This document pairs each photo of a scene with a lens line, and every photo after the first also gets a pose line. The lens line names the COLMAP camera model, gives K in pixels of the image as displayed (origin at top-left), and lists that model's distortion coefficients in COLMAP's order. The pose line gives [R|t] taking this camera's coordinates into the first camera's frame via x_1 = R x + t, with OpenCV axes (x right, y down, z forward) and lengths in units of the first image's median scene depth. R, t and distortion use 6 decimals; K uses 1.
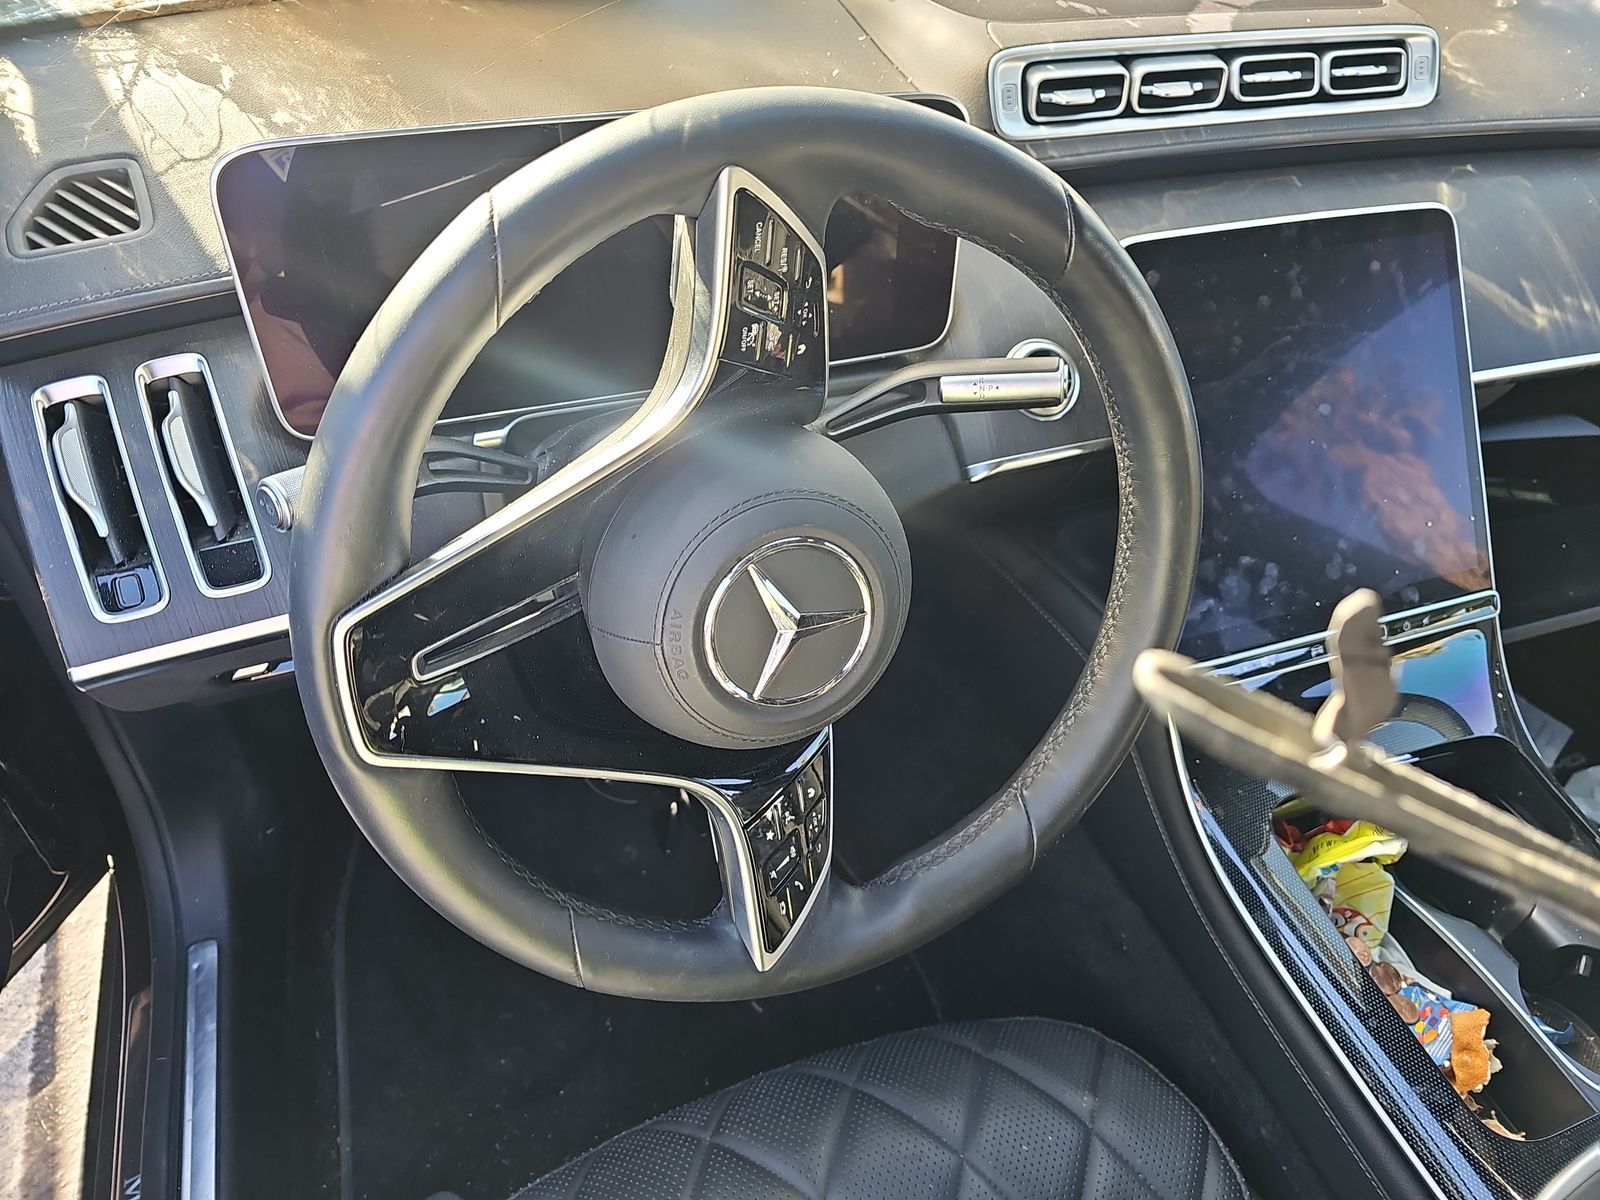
lens RADIAL K [[1079.6, 0, 835.1], [0, 1079.6, 599.1], [0, 0, 1]] dist [0.037573, -0.043955]
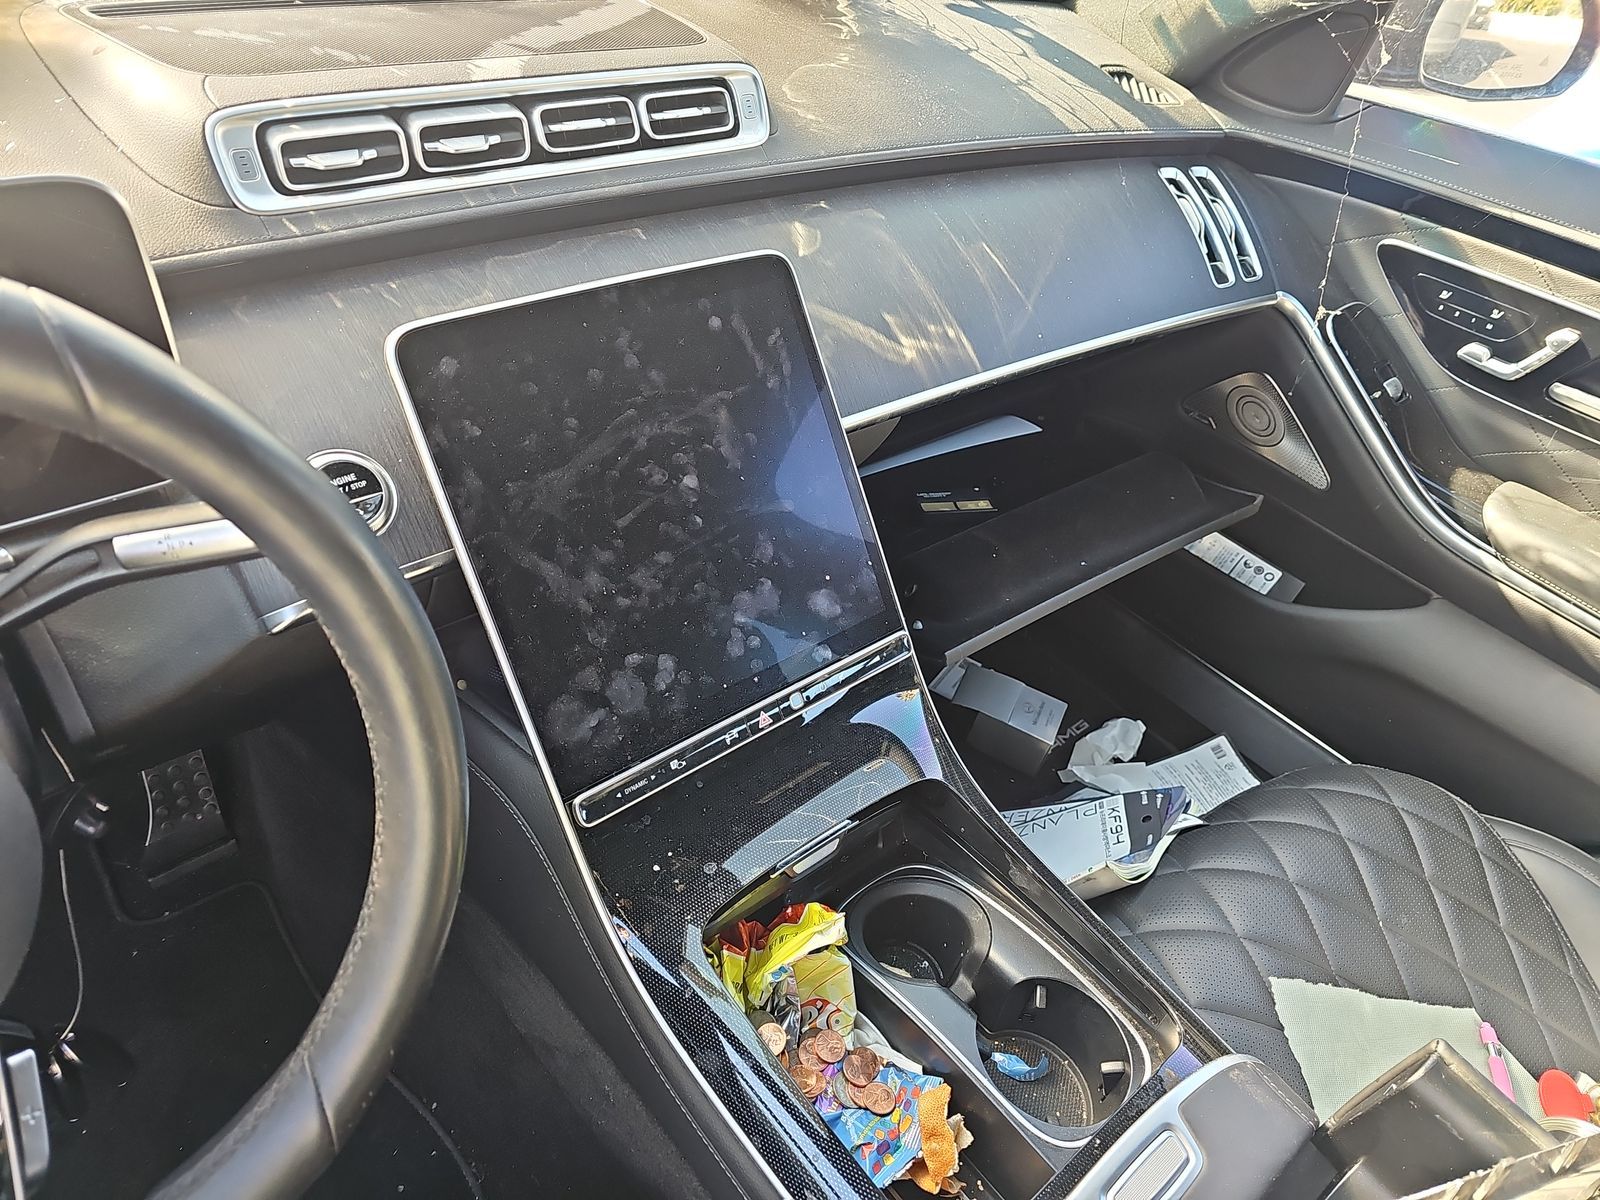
lens RADIAL K [[1074.2, 0, 800.0], [0, 1074.2, 600.0], [0, 0, 1]] dist [0.053121, -0.053057]
pose [[0.940205, -0.175858, 0.291699, 0.247045], [0.182184, 0.983249, 0.005560, -0.061064], [-0.287790, 0.047915, 0.956494, 0.097982]]
